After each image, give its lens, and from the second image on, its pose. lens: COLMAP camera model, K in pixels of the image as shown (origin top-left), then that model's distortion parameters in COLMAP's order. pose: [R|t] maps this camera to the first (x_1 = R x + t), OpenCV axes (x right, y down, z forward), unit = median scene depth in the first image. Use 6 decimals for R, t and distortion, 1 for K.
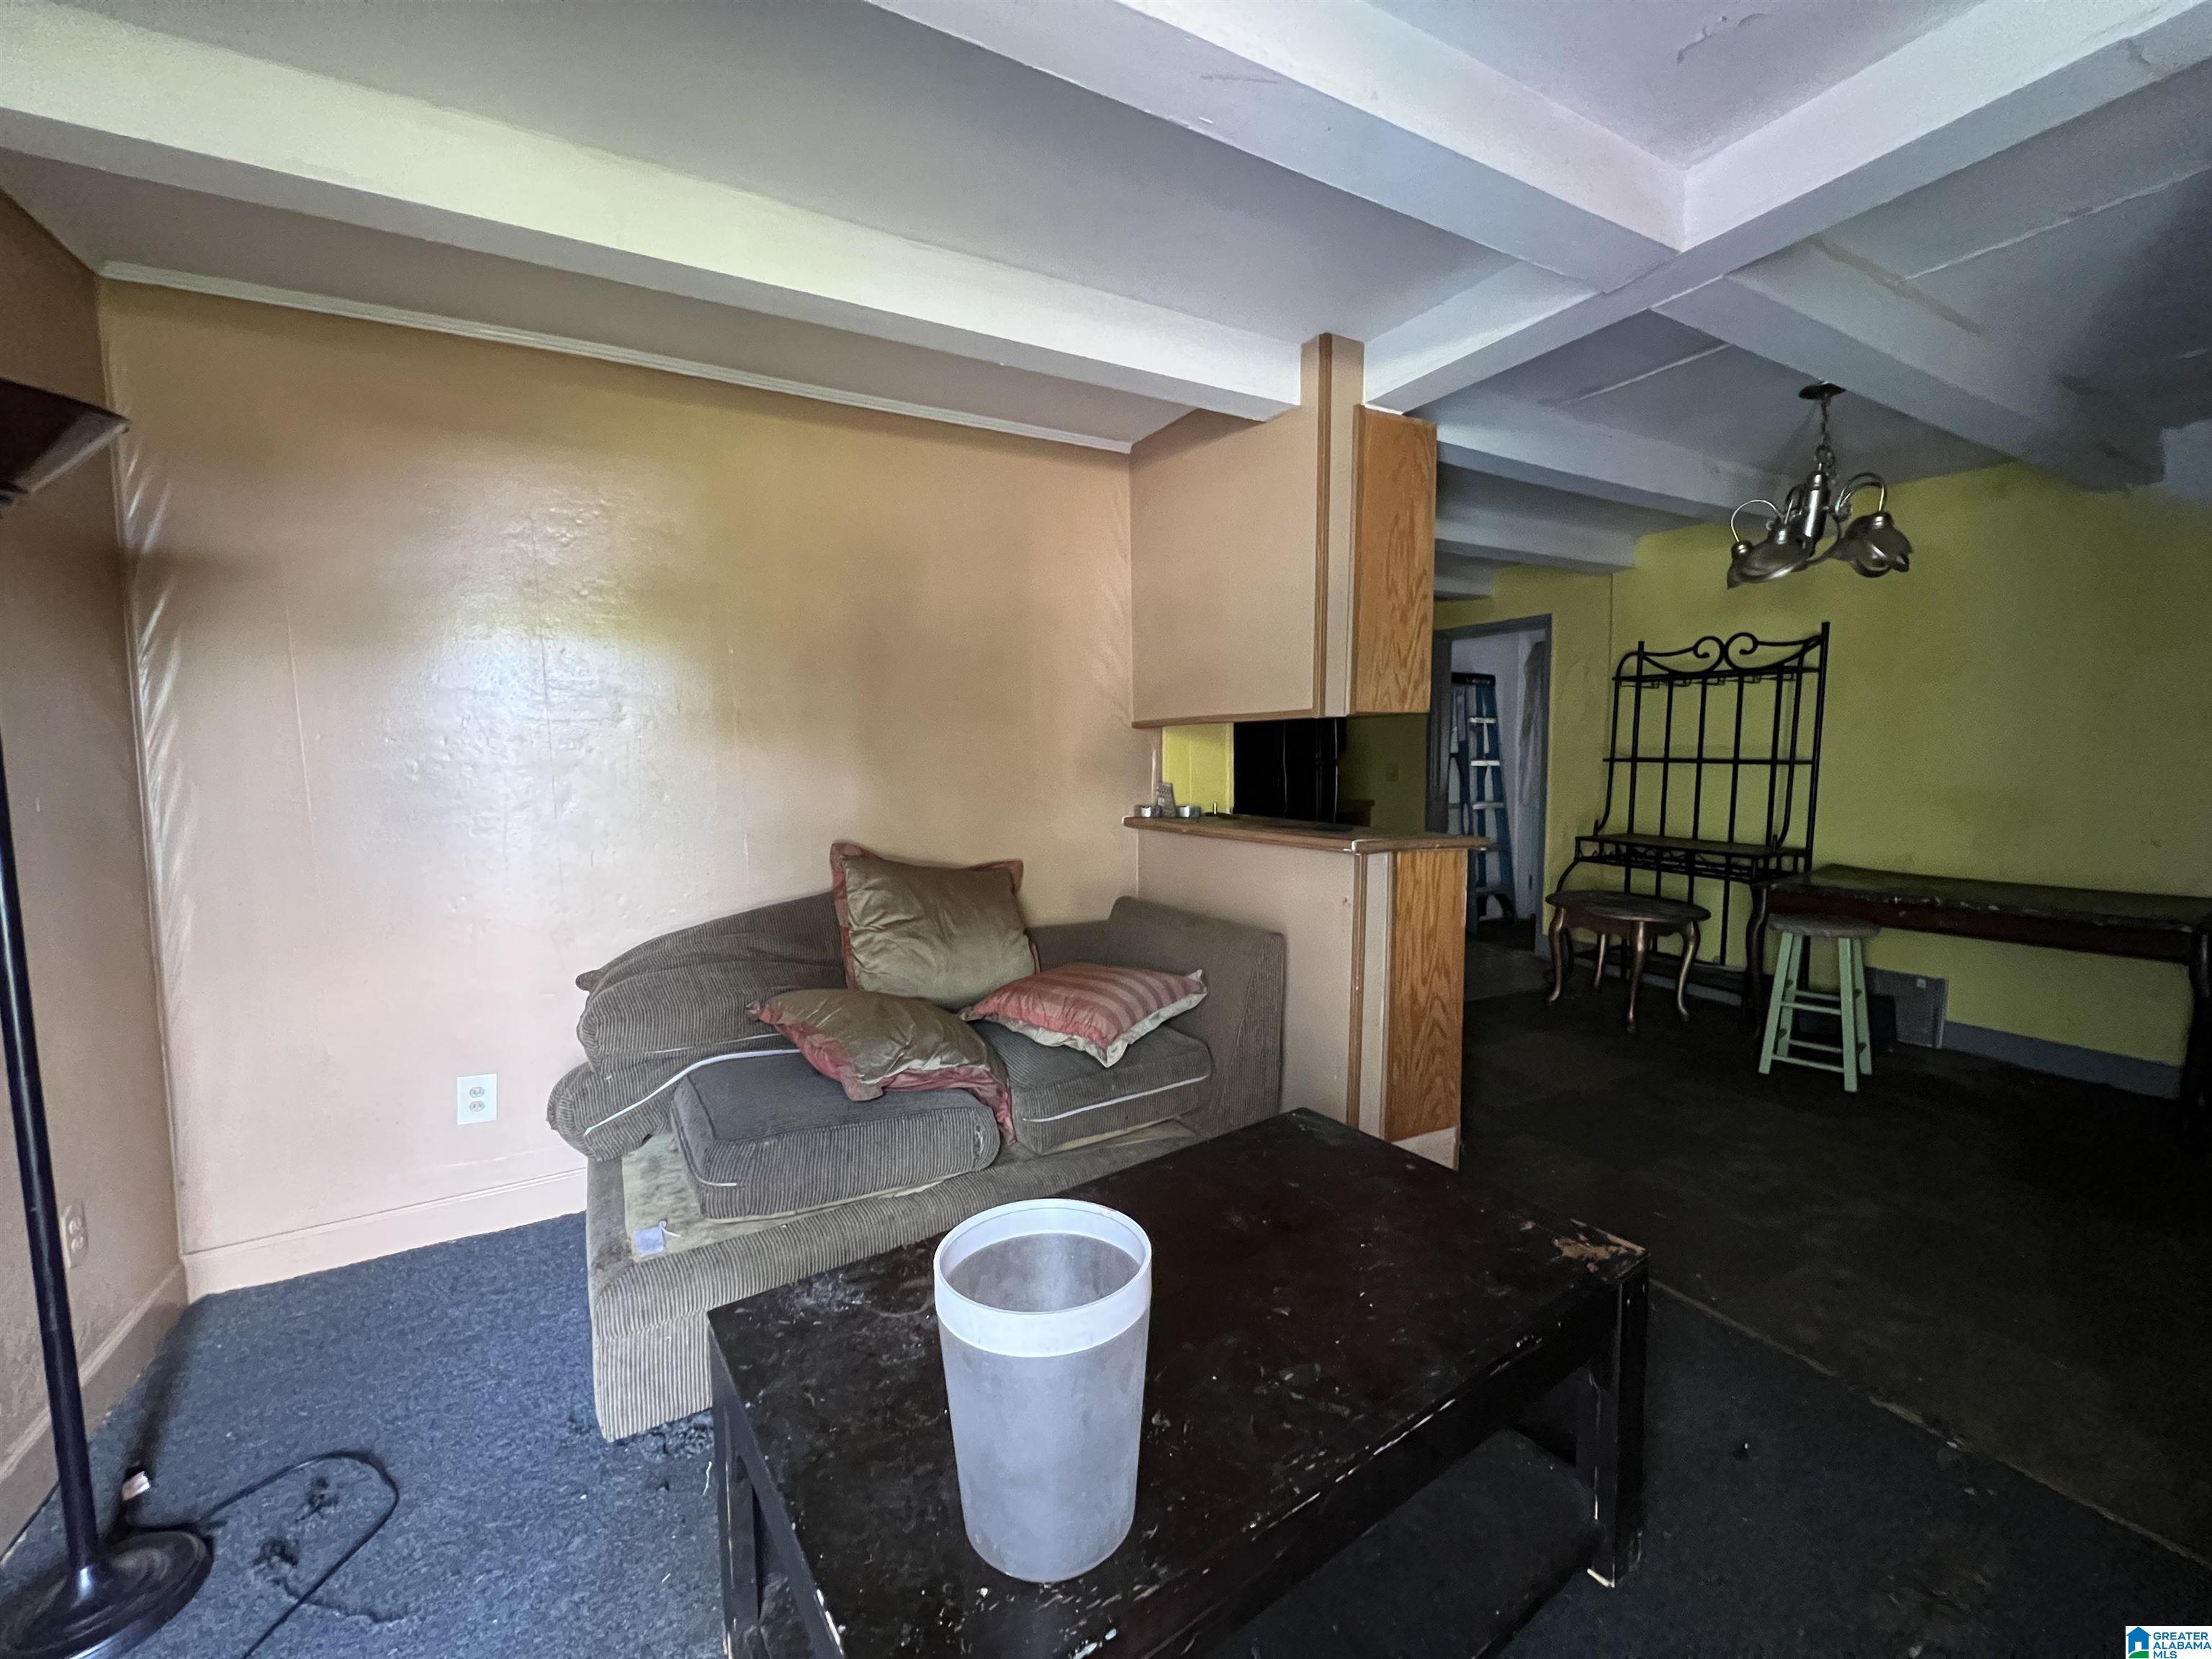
lens RADIAL K [[892.2, 0, 1095.4], [0, 892.2, 835.4], [0, 0, 1]] dist [0.000746, 0.000464]
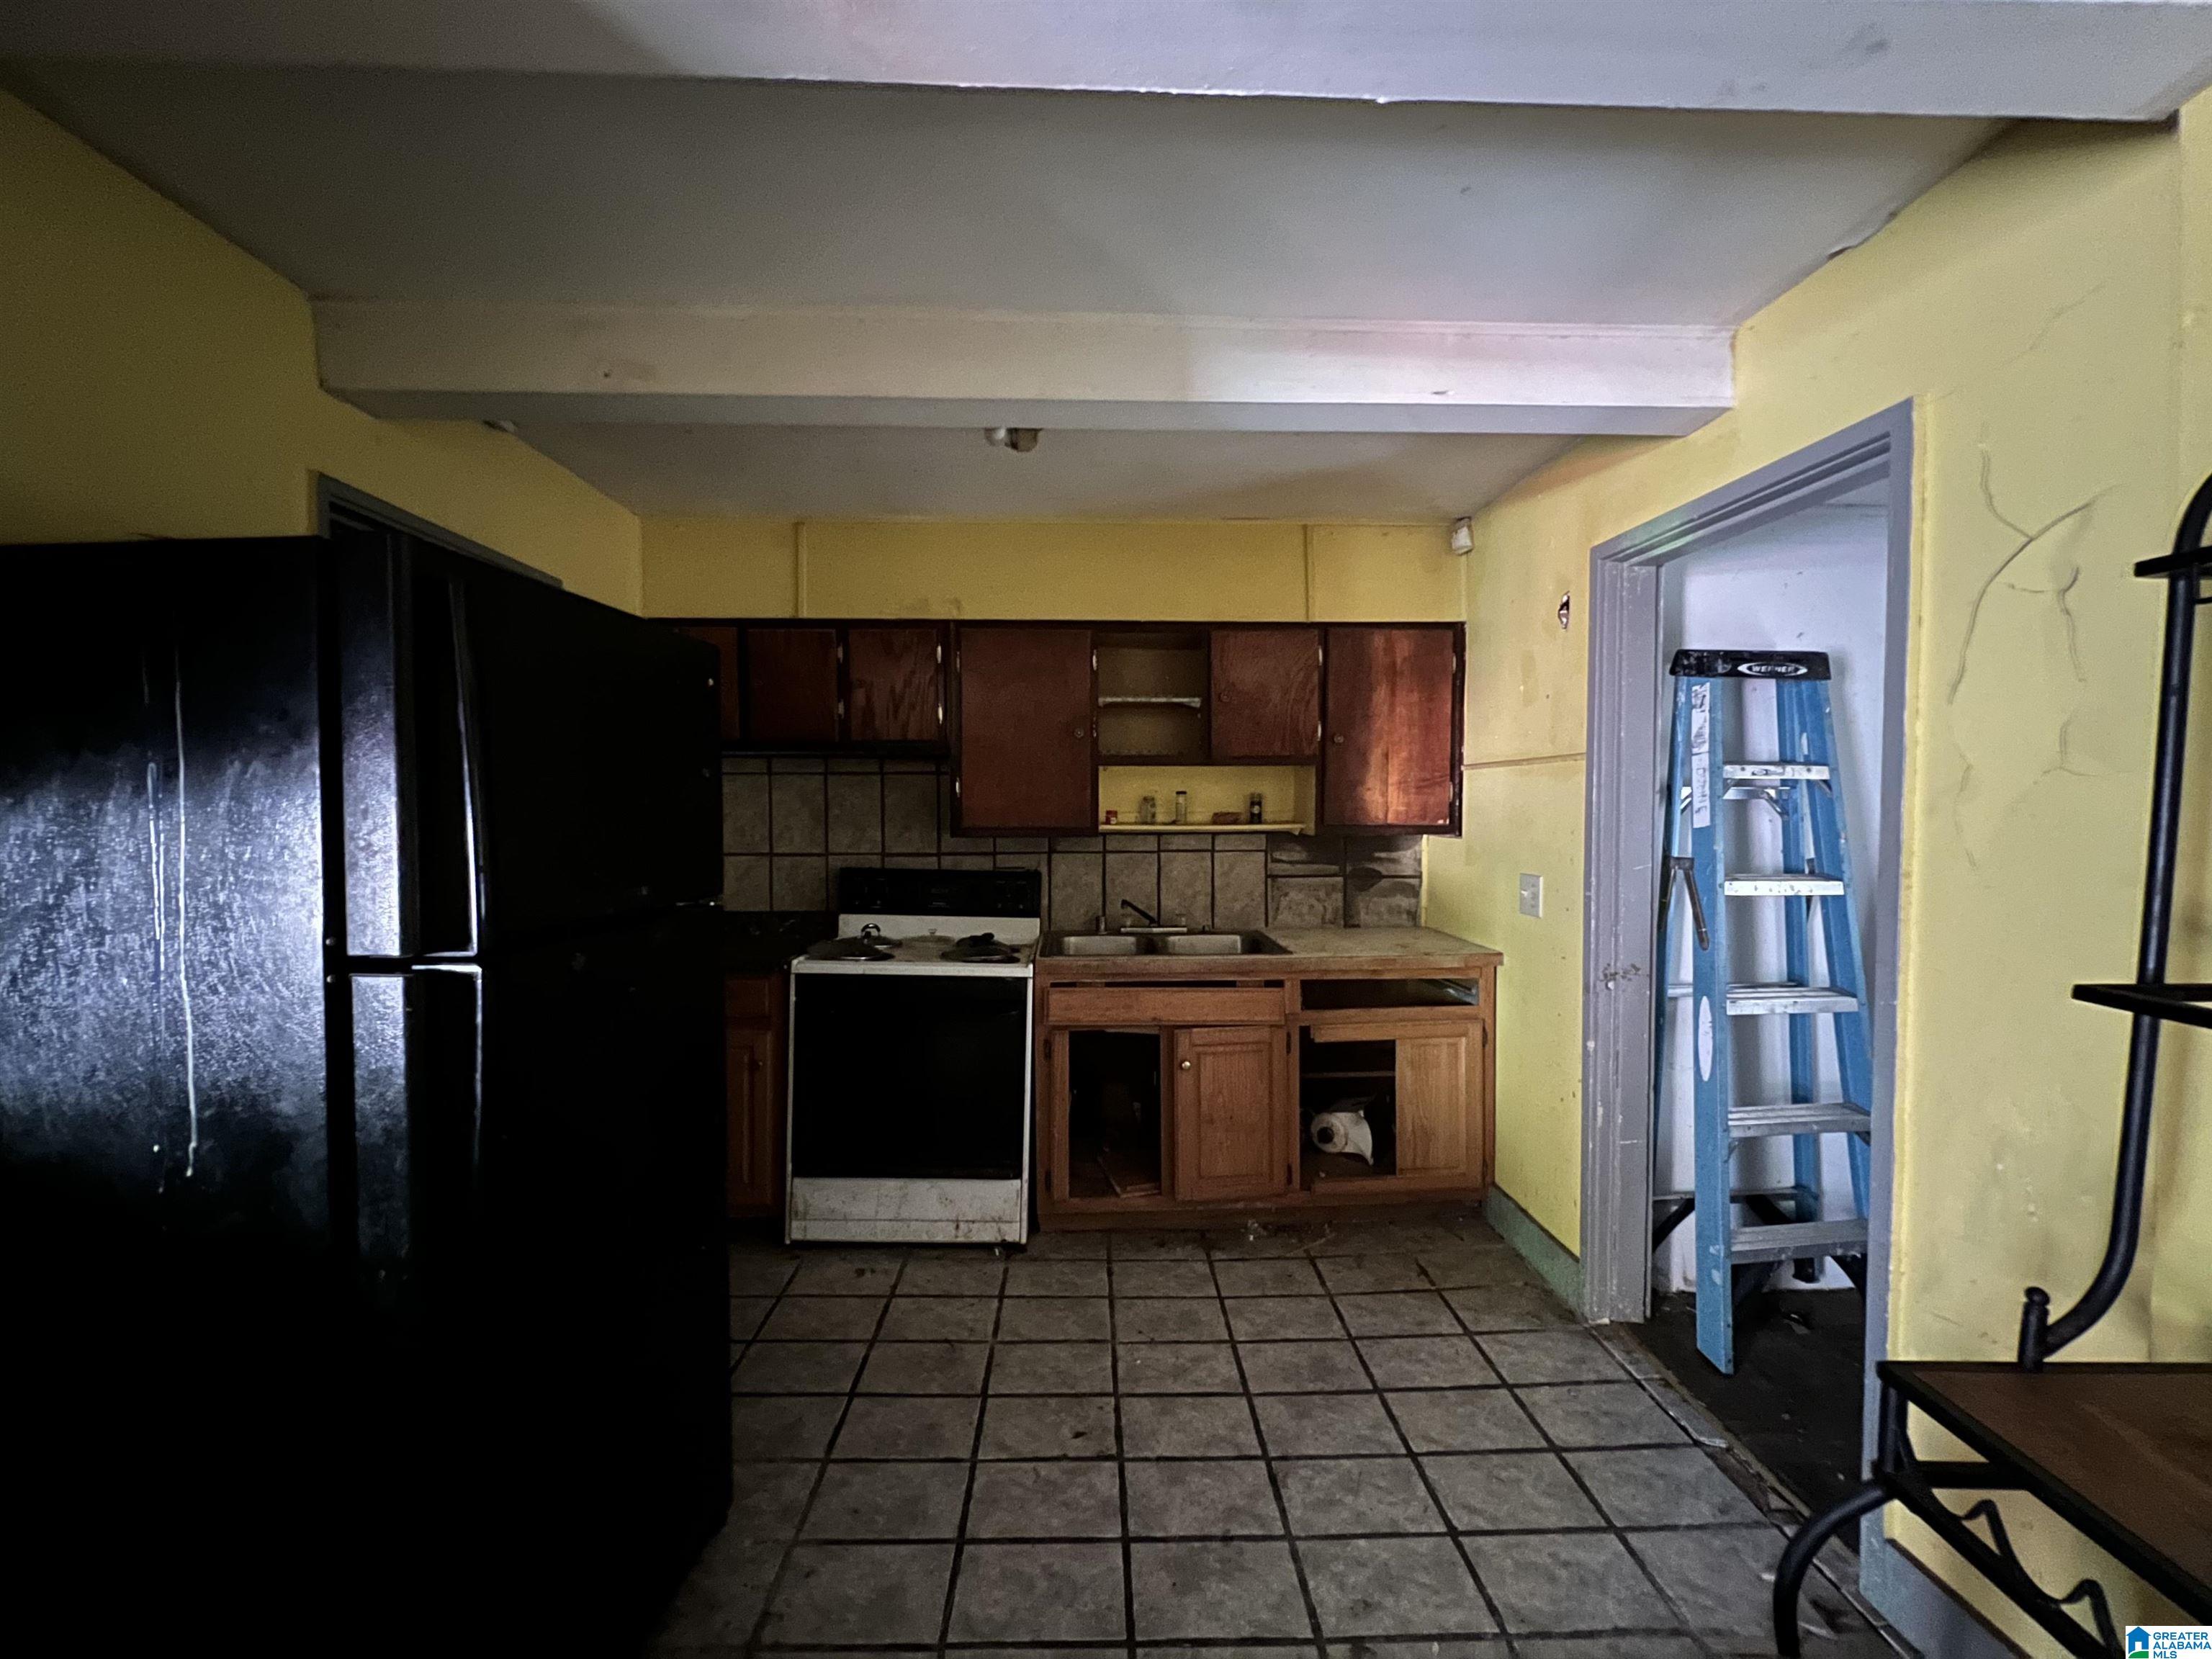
lens RADIAL K [[892.2, 0, 1102.9], [0, 892.2, 829.0], [0, 0, 1]] dist [0.000746, 0.000464]
pose [[0.896553, 0.025152, -0.442223, 0.495020], [-0.051353, 0.997556, -0.047375, -0.105664], [0.439950, 0.065184, 0.895653, 0.779619]]
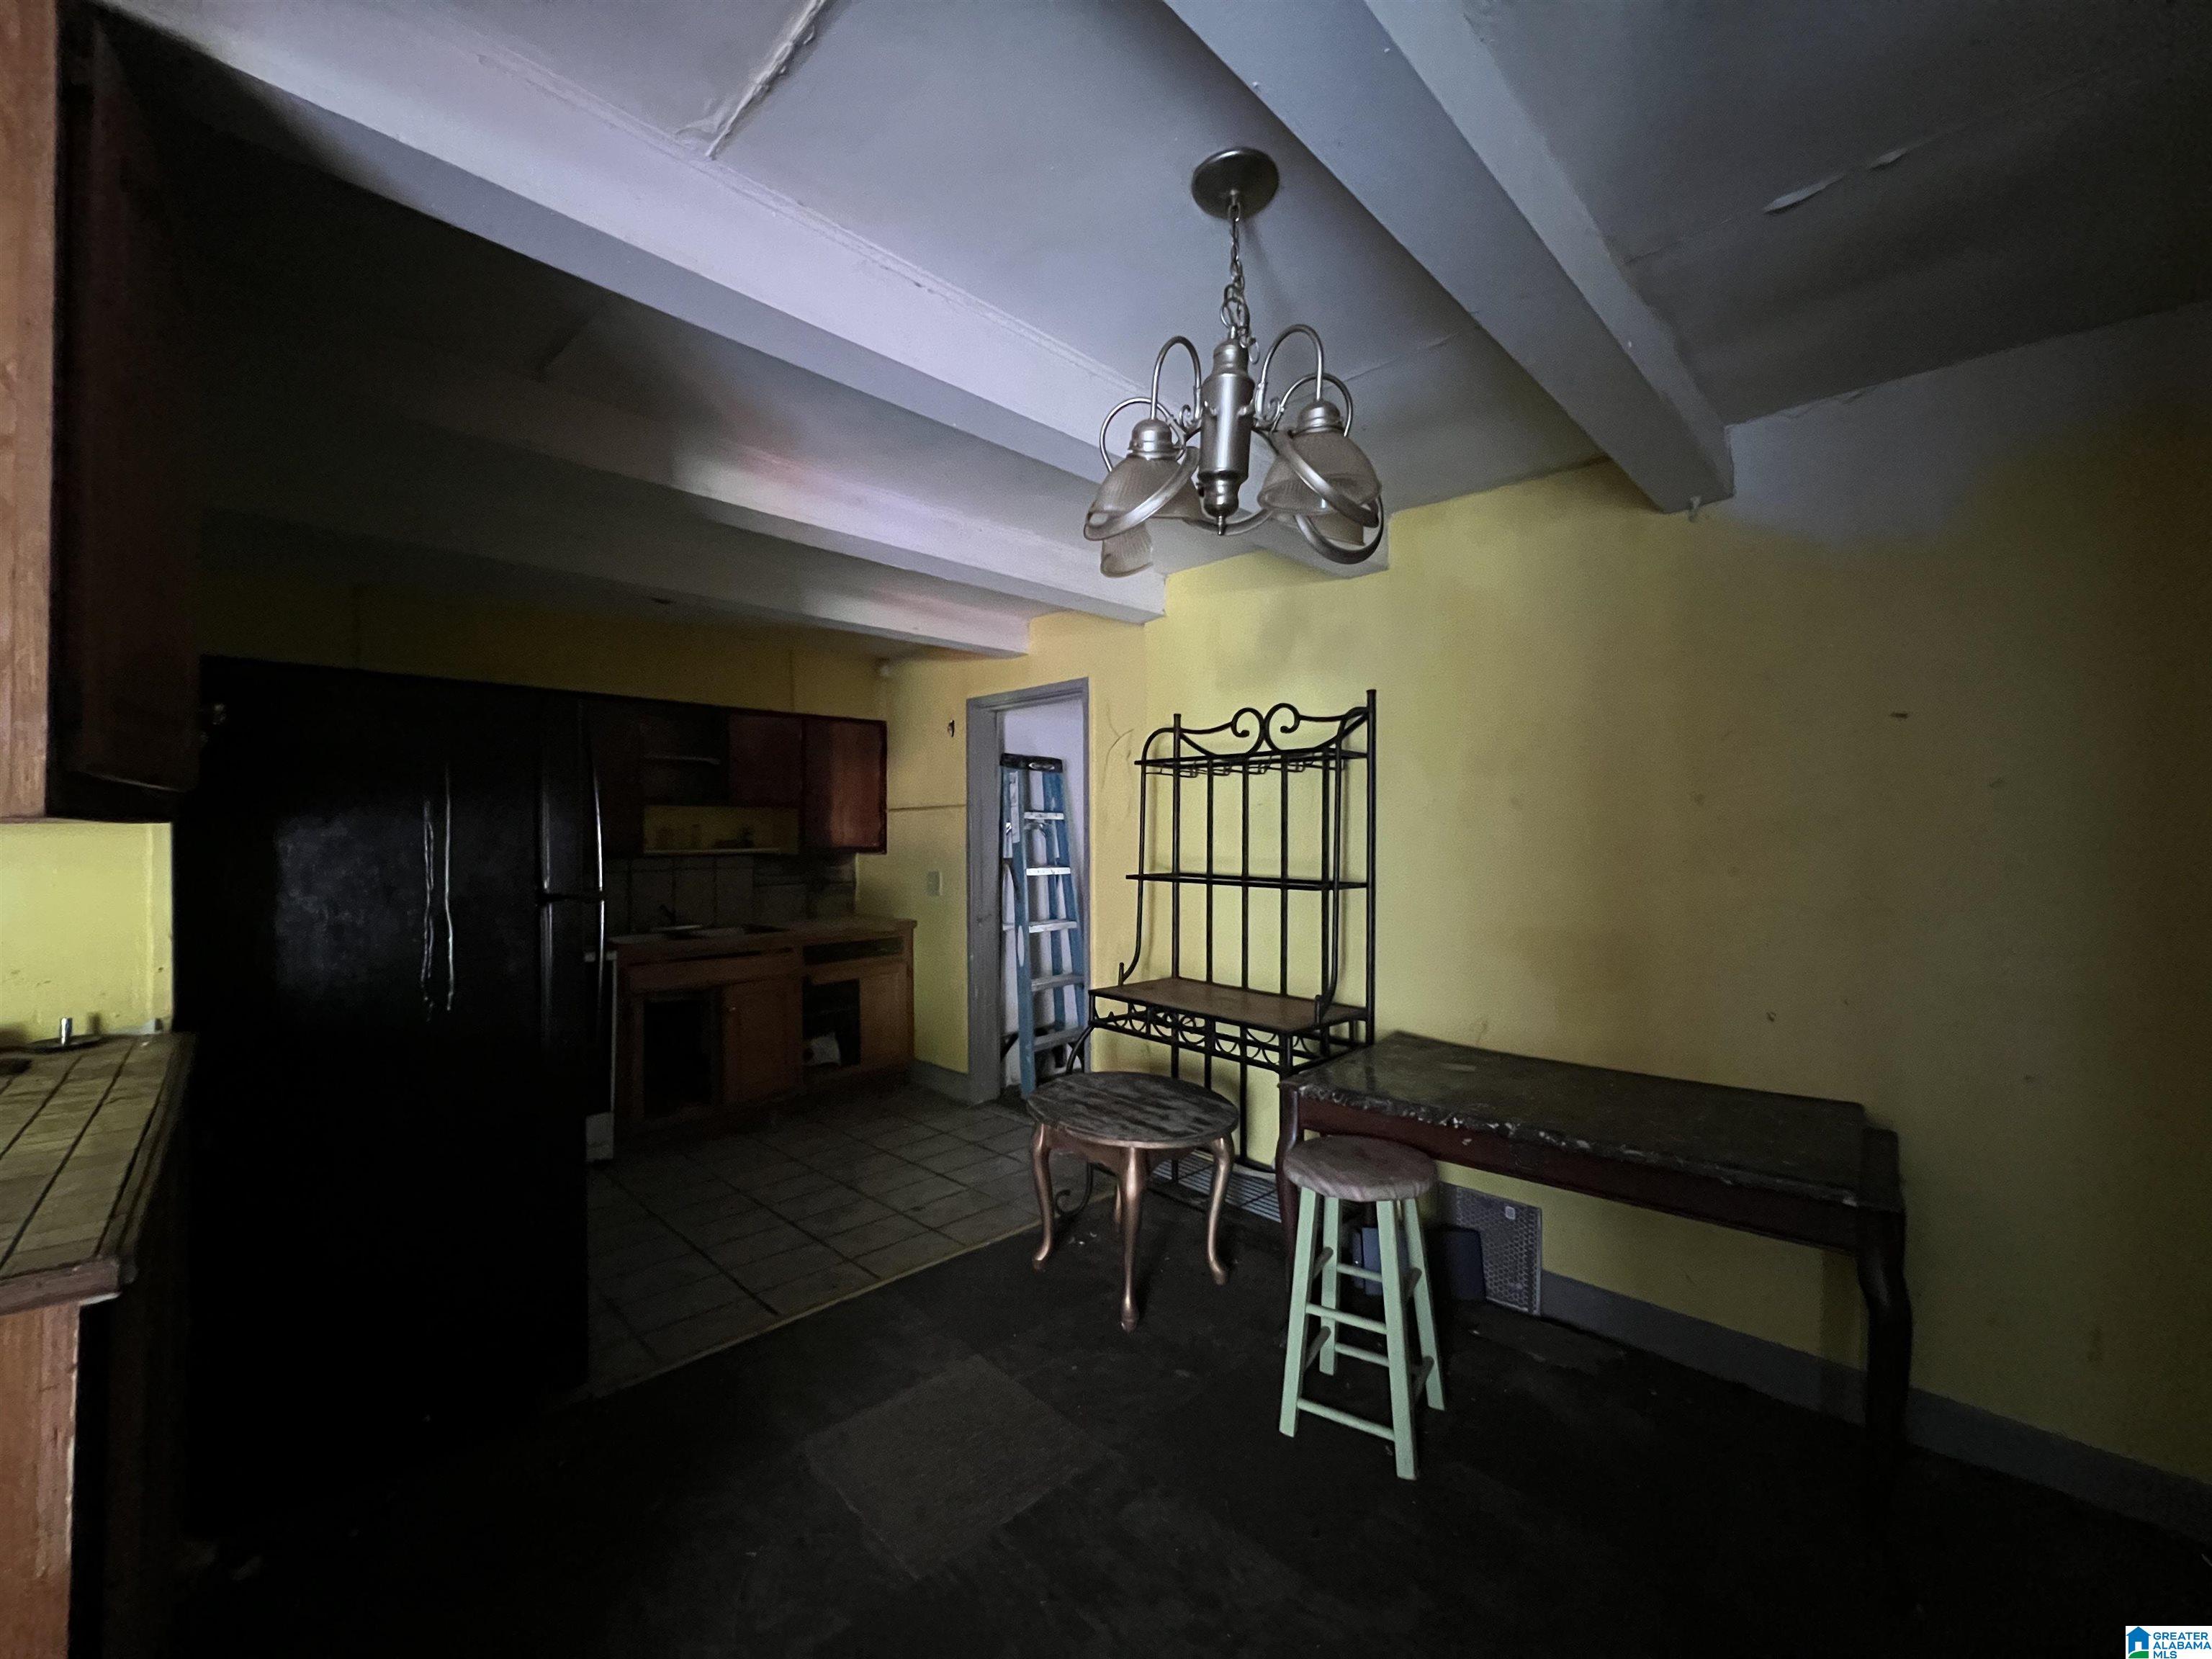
lens RADIAL K [[892.2, 0, 1107.8], [0, 892.2, 839.6], [0, 0, 1]] dist [0.000746, 0.000464]
pose [[0.957668, 0.003773, 0.287849, 0.376857], [0.022972, 0.995724, -0.089478, -0.055301], [-0.286956, 0.092303, 0.953487, 0.358455]]
